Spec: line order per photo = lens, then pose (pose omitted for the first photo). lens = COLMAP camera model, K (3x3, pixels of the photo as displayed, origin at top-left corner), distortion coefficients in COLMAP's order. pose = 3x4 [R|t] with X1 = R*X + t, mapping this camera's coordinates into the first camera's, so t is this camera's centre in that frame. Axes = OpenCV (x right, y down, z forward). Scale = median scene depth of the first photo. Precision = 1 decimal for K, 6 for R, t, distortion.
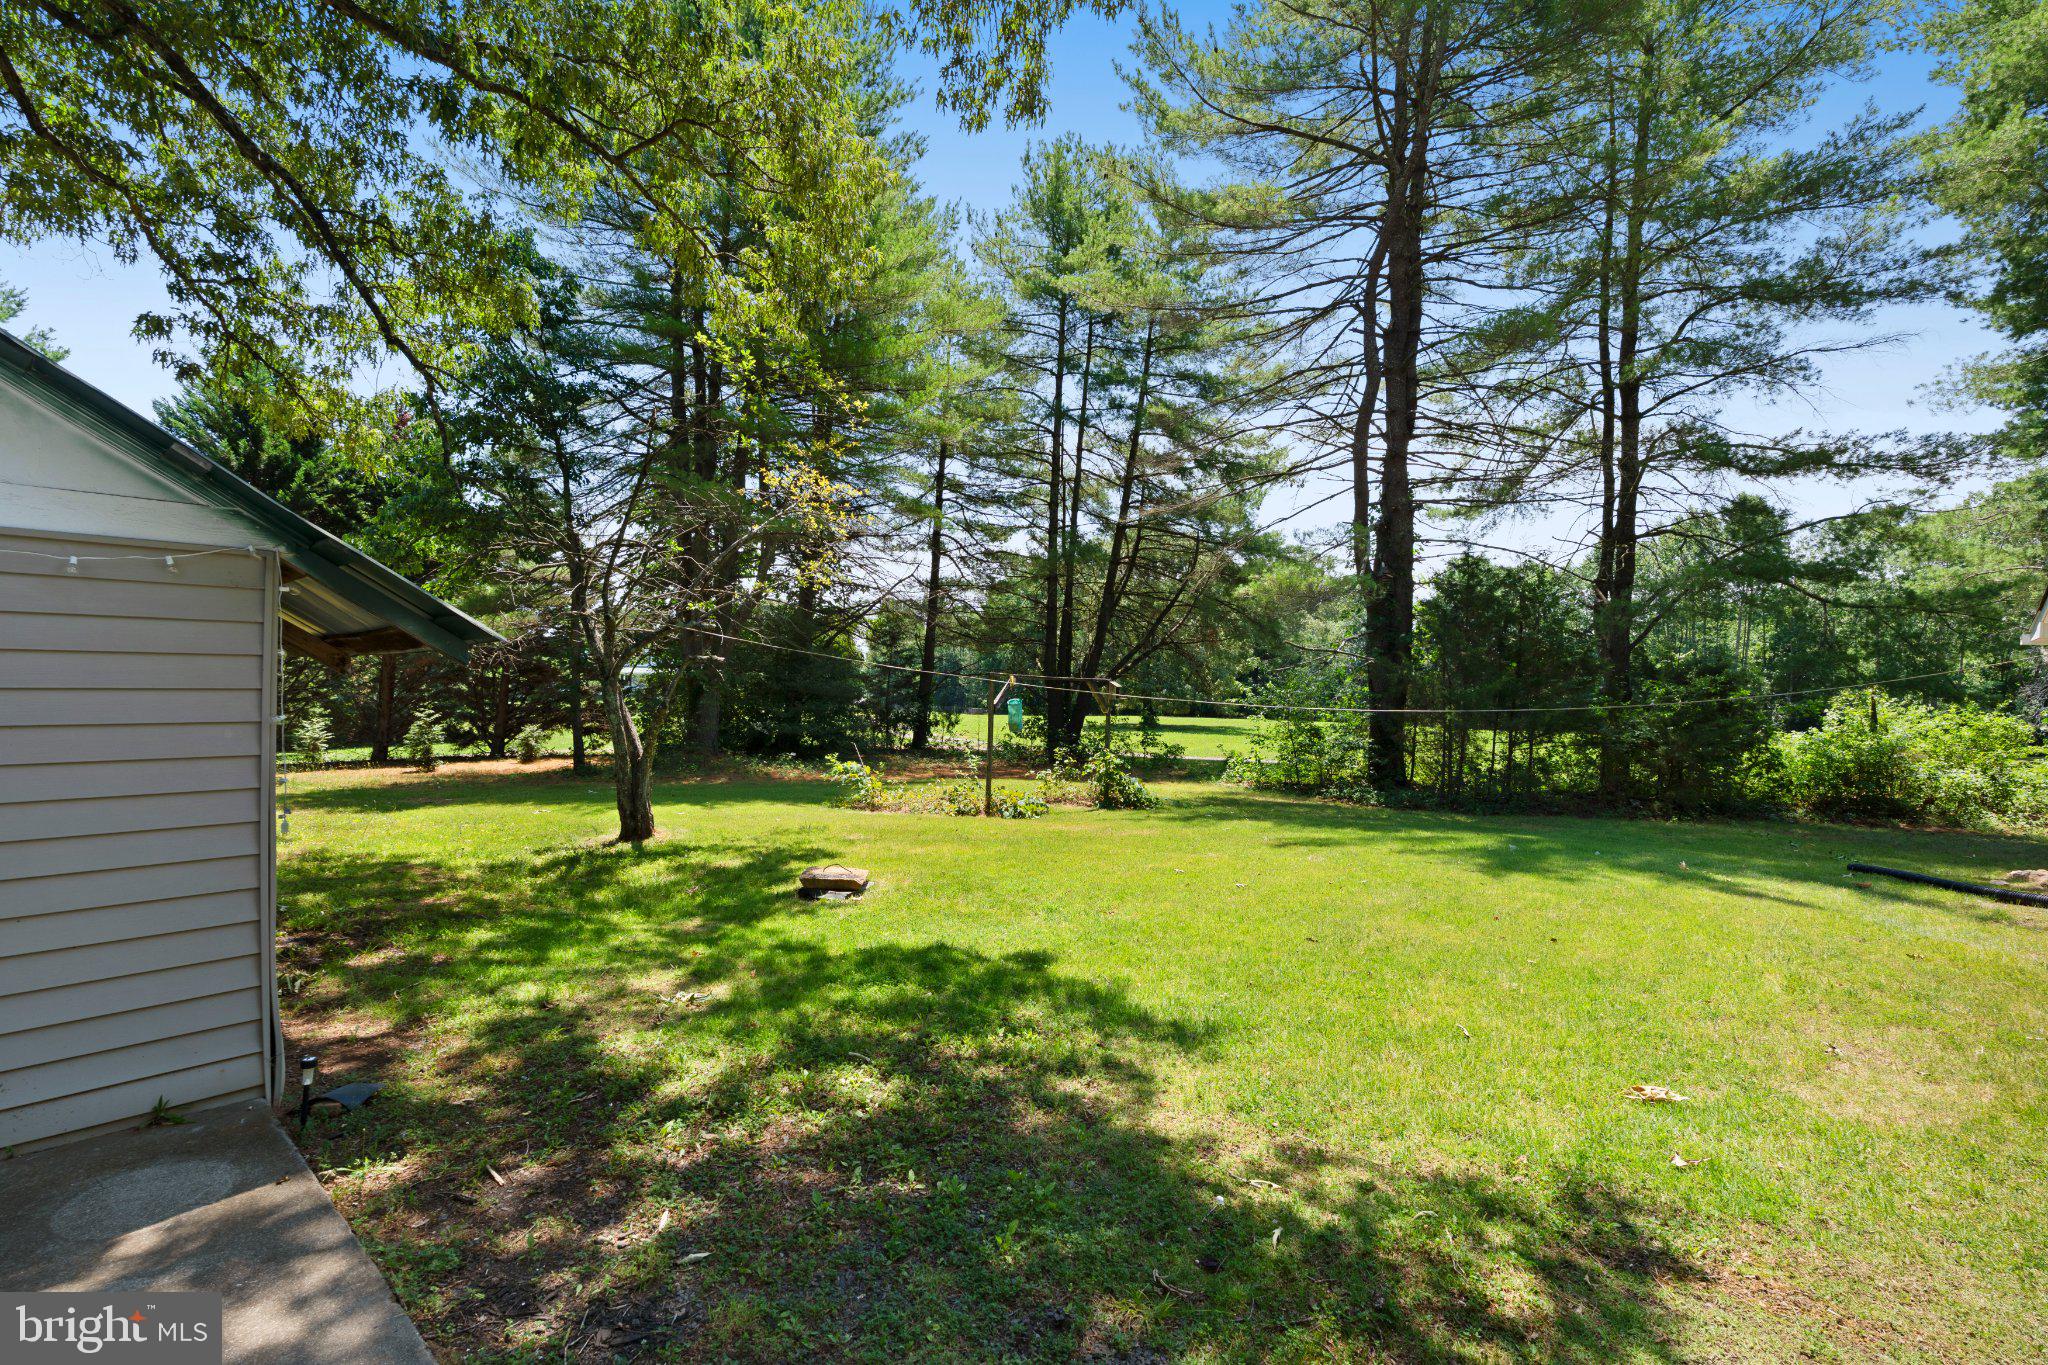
lens RADIAL K [[918.6, 0, 949.2], [0, 918.6, 673.4], [0, 0, 1]] dist [-0.004018, -0.000666]
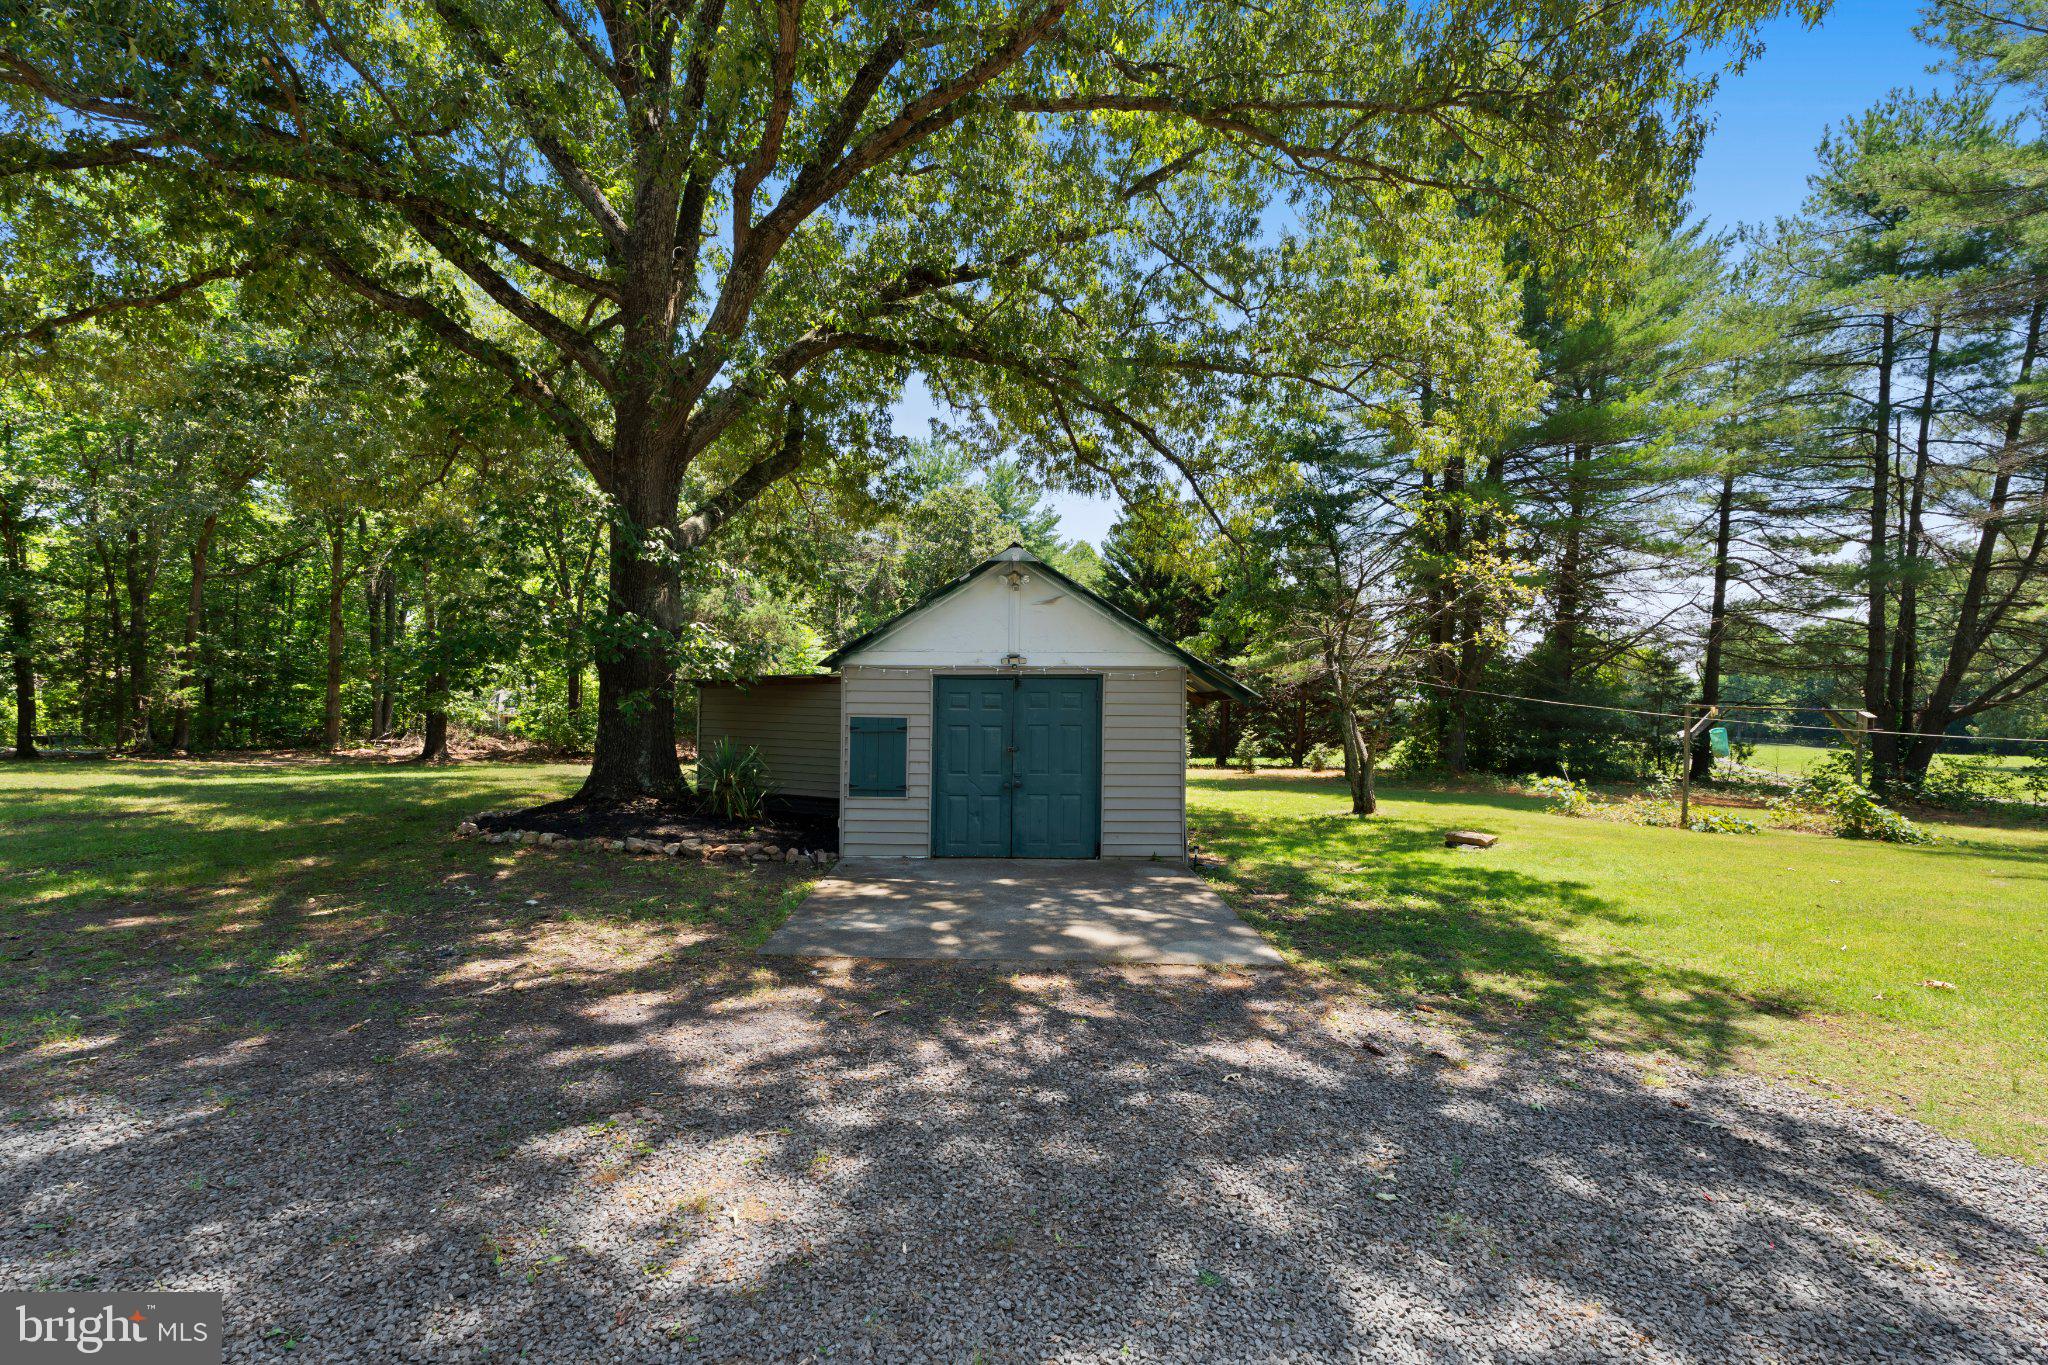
lens RADIAL K [[897.4, 0, 1023.3], [0, 897.4, 699.4], [0, 0, 1]] dist [-0.001711, 0.000025]
pose [[0.716282, -0.008366, -0.697760, 0.133799], [0.007369, 0.999963, -0.004425, -0.005134], [0.697772, -0.001972, 0.716318, -0.215200]]
